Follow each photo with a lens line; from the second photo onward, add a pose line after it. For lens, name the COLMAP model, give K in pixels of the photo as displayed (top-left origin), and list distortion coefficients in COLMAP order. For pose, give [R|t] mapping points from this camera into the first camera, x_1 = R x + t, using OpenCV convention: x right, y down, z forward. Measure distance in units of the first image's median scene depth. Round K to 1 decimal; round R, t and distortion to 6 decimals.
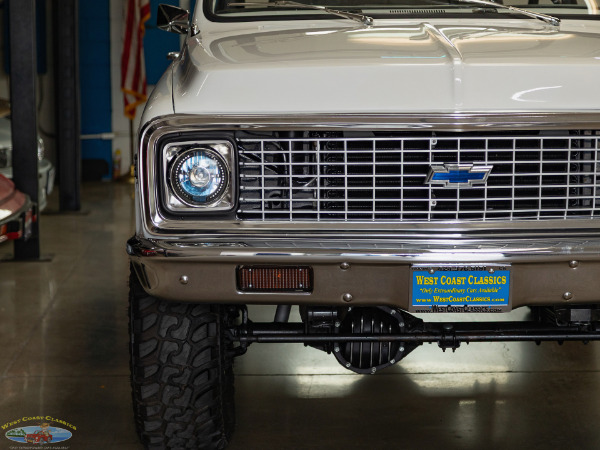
lens RADIAL K [[1909.1, 0, 300.3], [0, 1909.1, 226.3], [0, 0, 1]] dist [0.098052, 0.000000]
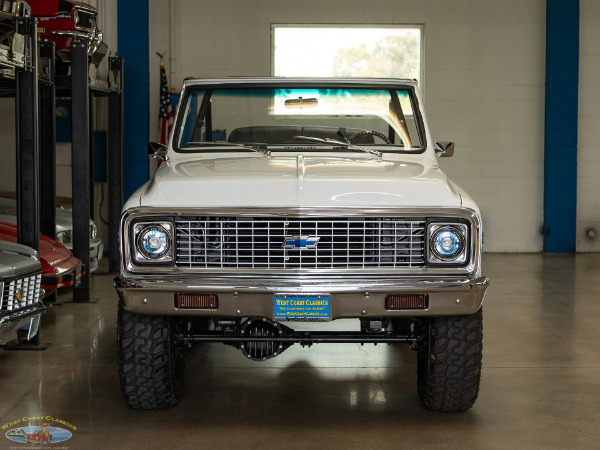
lens RADIAL K [[1442.1, 0, 295.7], [0, 1442.1, 223.2], [0, 0, 1]] dist [0.154882, 0.000000]
pose [[0.999719, 0.009240, -0.021837, 0.104992], [-0.010355, 0.998619, -0.051516, 0.023399], [0.021331, 0.051727, 0.998433, -0.318557]]
